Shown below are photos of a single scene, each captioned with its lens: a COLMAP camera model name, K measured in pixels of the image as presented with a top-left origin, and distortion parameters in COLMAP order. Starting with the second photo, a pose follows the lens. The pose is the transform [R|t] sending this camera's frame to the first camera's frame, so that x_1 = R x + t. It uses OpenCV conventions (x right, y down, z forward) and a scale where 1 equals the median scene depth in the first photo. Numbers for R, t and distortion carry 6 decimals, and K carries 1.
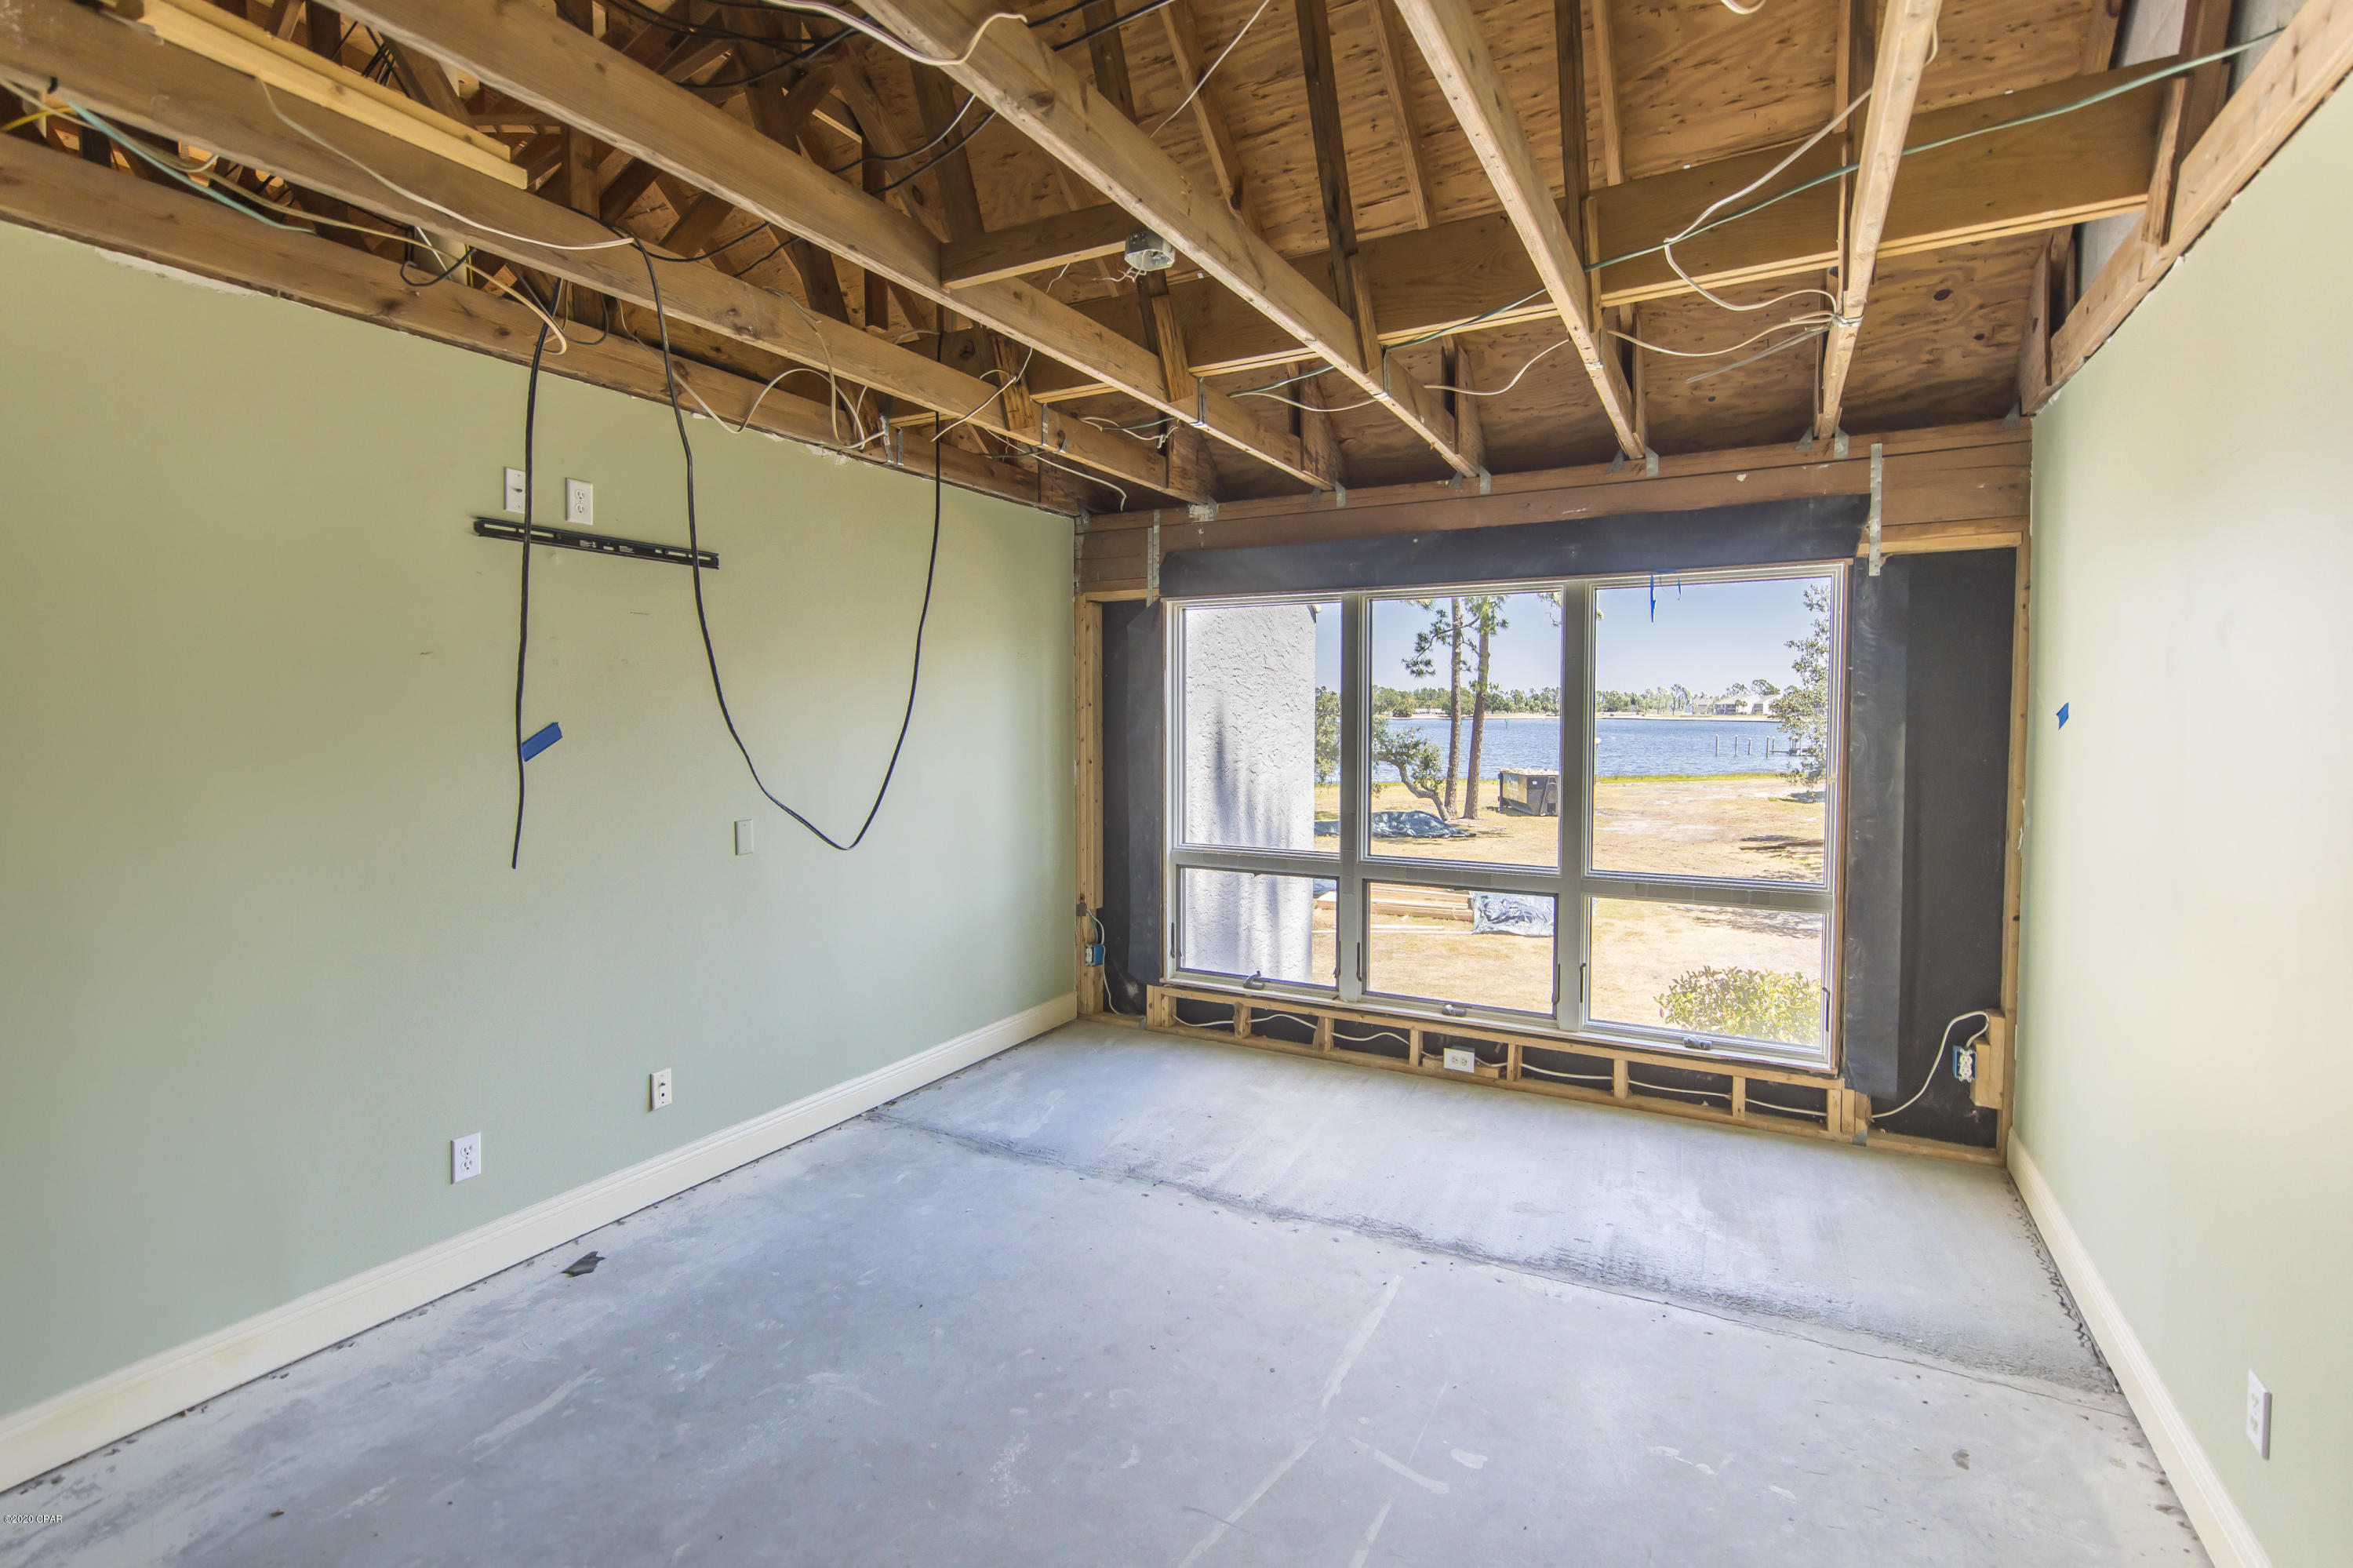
lens RADIAL K [[1113.9, 0, 1213.0], [0, 1113.9, 795.4], [0, 0, 1]] dist [0.010906, -0.001419]
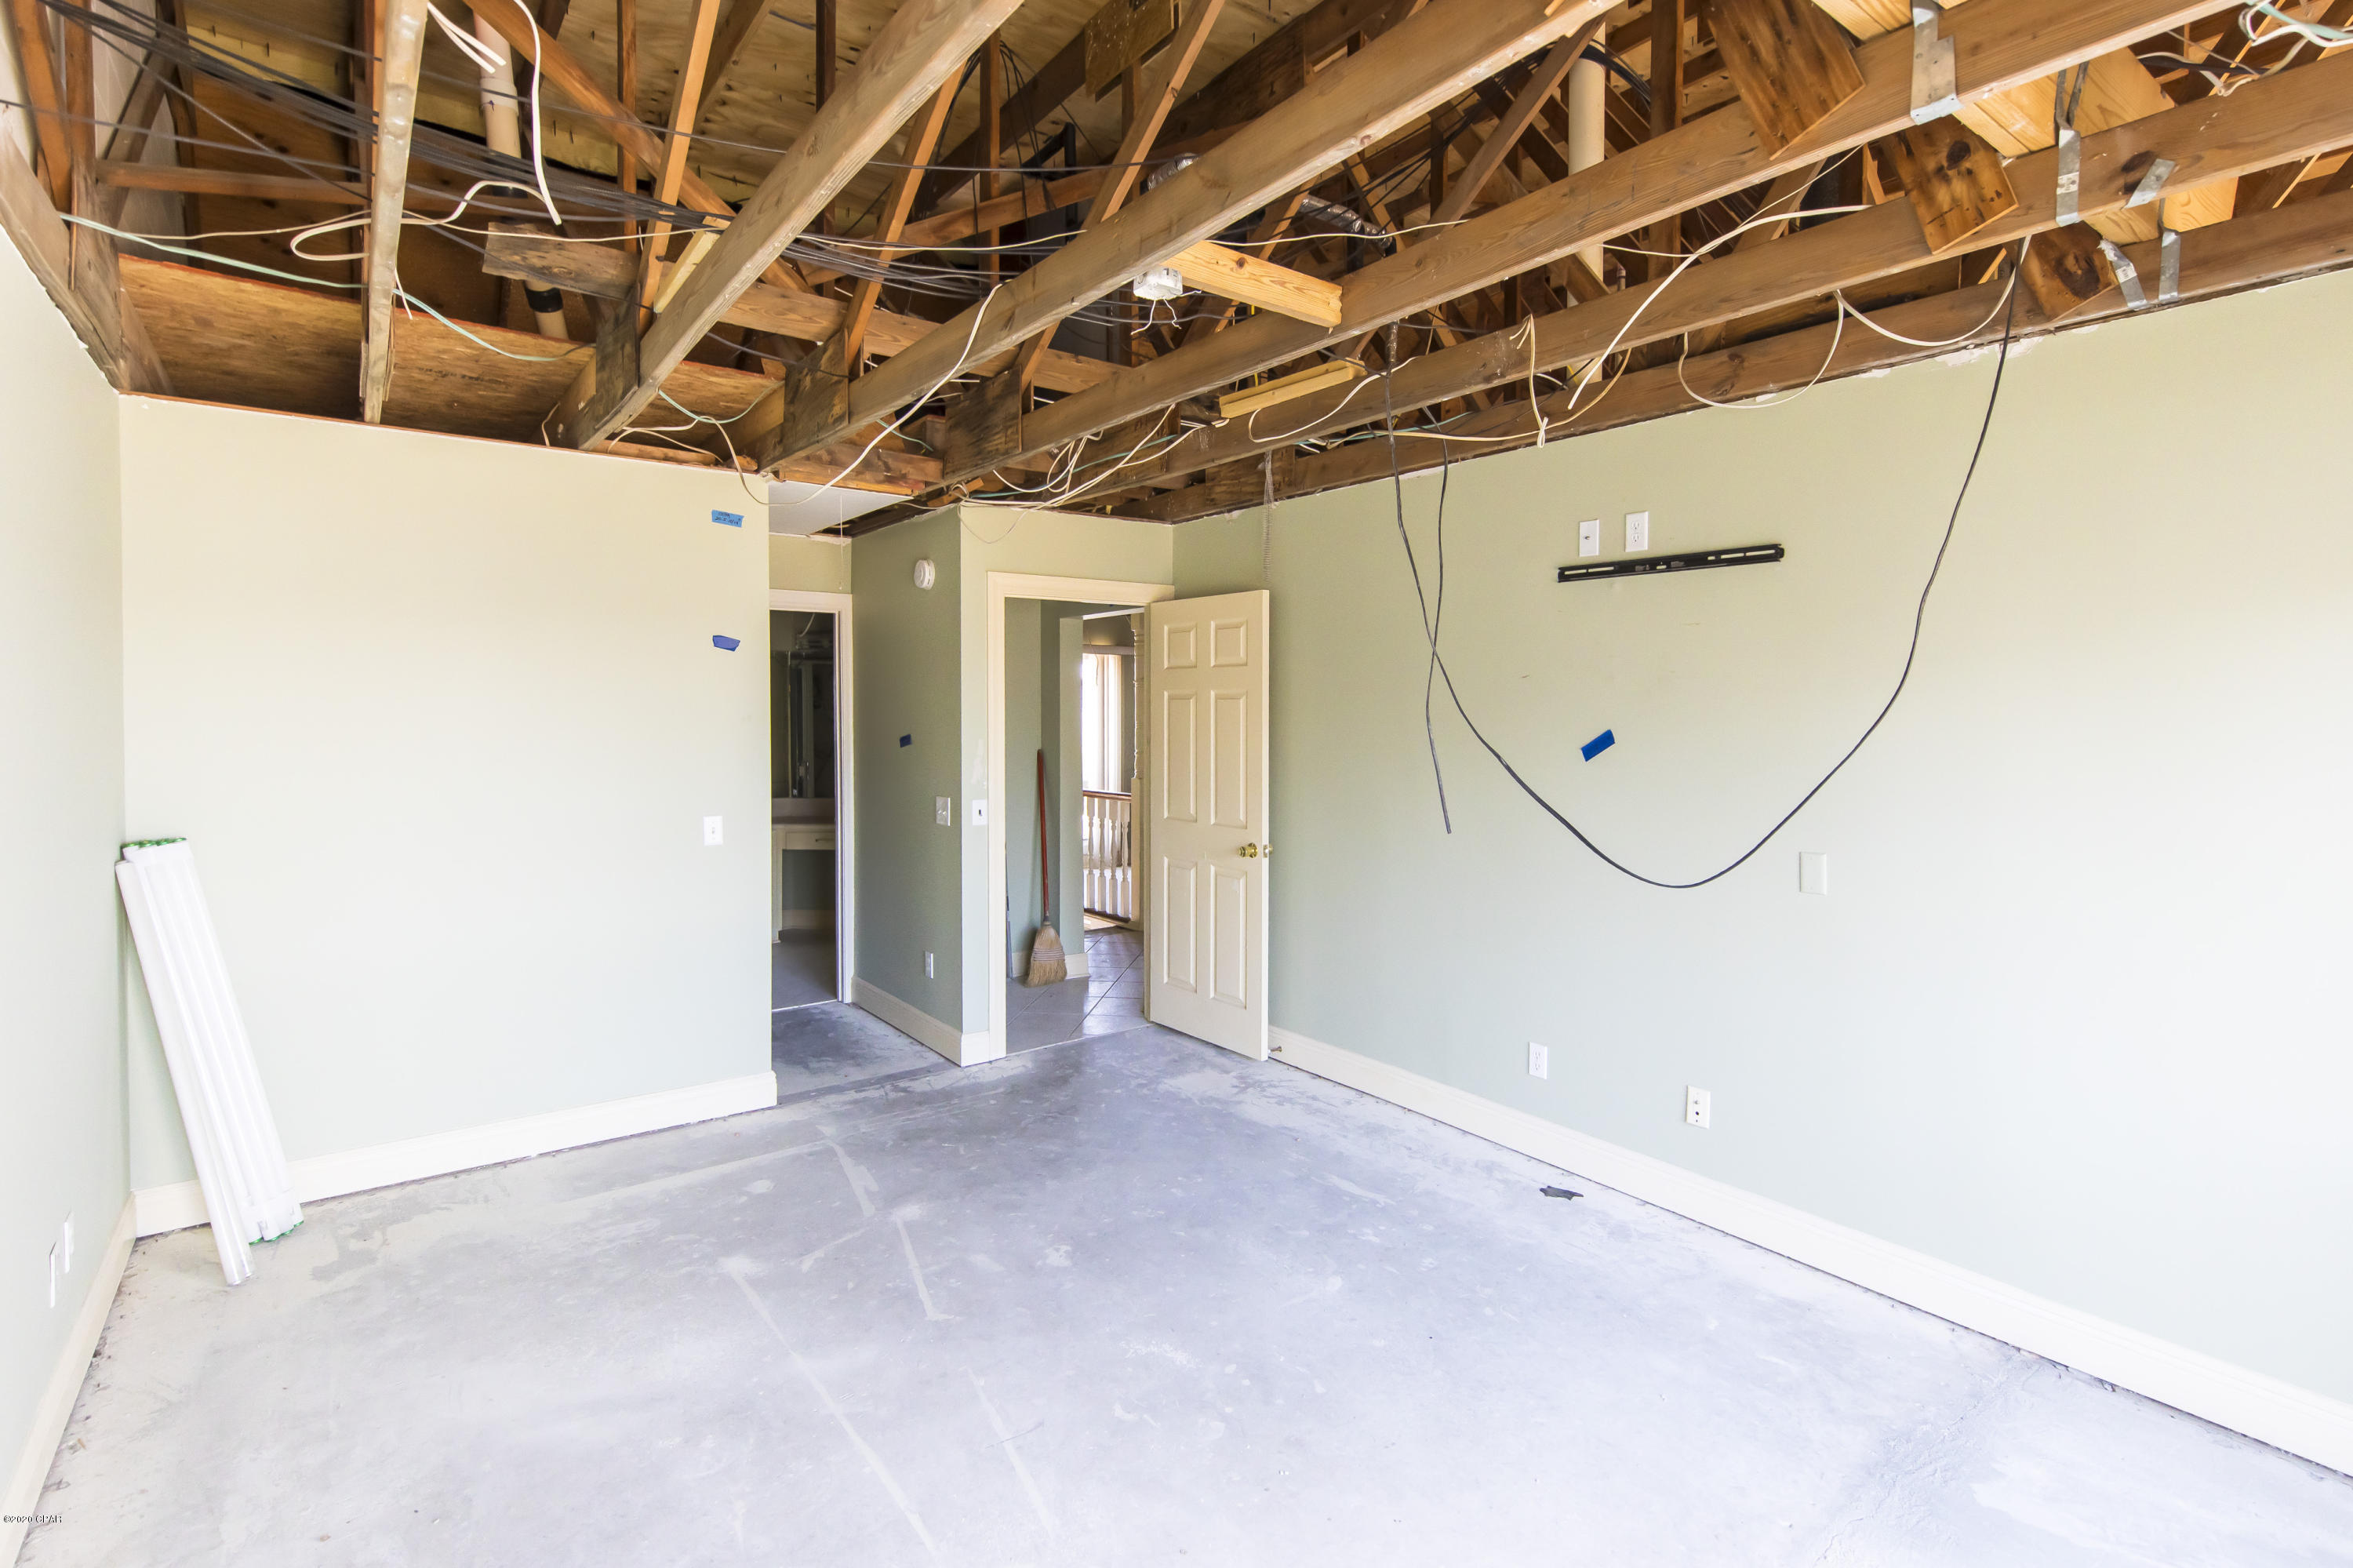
lens RADIAL K [[1113.9, 0, 1205.4], [0, 1113.9, 744.2], [0, 0, 1]] dist [0.010906, -0.001419]
pose [[-0.436125, 0.026321, -0.899501, 0.503763], [-0.075802, 0.994945, 0.065867, -0.074800], [0.896688, 0.096910, -0.431925, 0.895367]]
